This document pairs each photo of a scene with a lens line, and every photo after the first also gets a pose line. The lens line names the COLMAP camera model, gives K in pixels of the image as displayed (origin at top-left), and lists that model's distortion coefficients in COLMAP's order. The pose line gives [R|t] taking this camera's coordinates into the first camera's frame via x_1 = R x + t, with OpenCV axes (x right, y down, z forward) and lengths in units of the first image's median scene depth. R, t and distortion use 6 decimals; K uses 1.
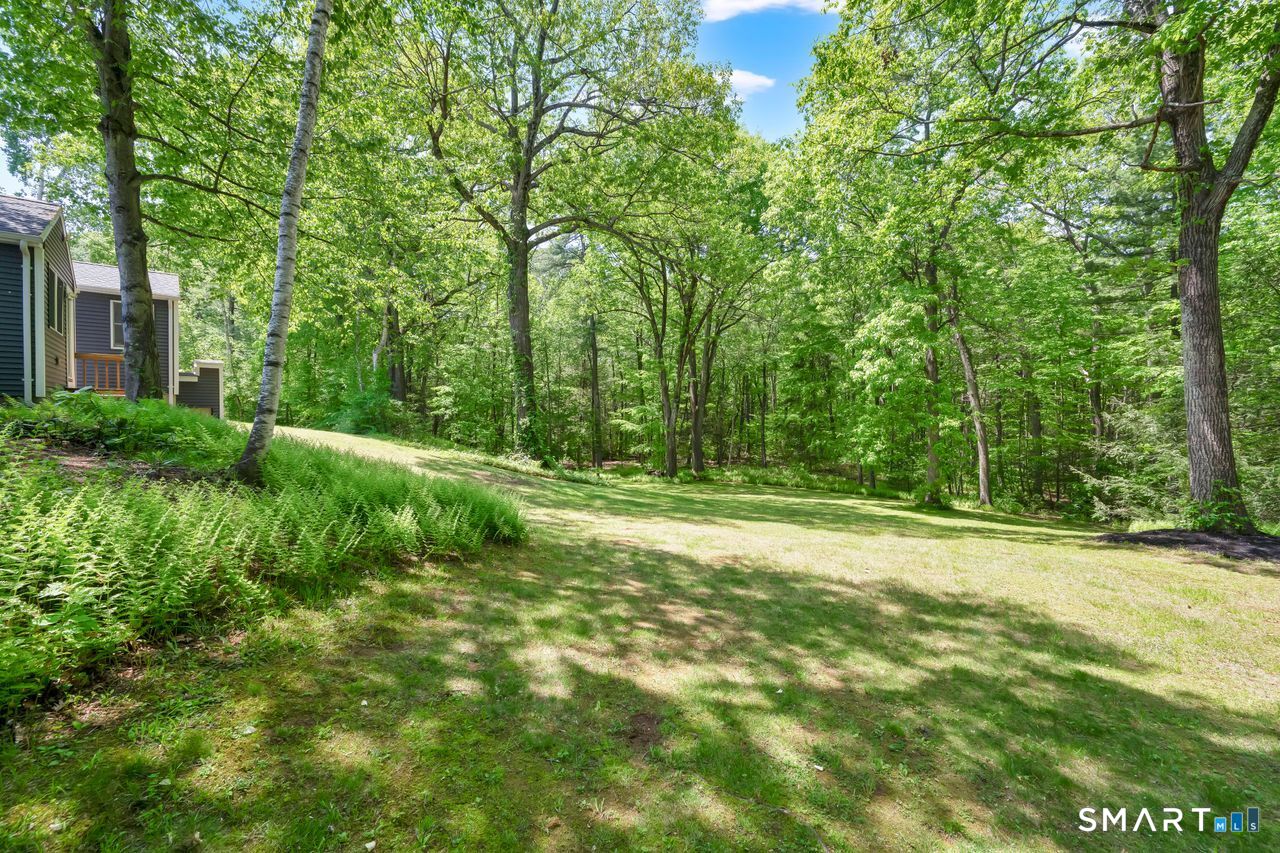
lens RADIAL K [[534.0, 0, 638.5], [0, 534.0, 418.6], [0, 0, 1]] dist [-0.001893, -0.000048]
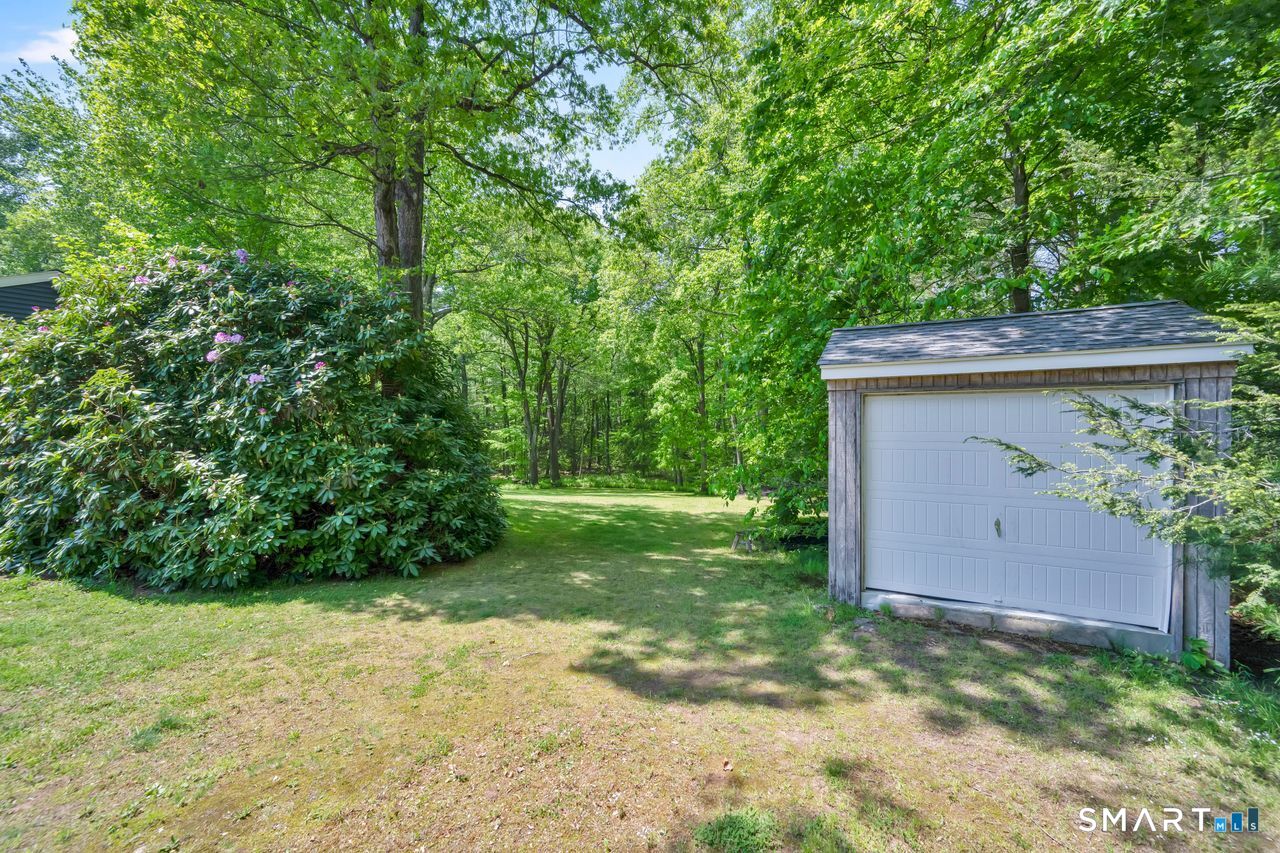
lens RADIAL K [[534.0, 0, 645.5], [0, 534.0, 424.8], [0, 0, 1]] dist [-0.001893, -0.000048]
pose [[0.962518, -0.010813, 0.271003, -0.021314], [0.013487, 0.999877, -0.008007, -0.016754], [-0.270884, 0.011362, 0.962545, -0.260133]]
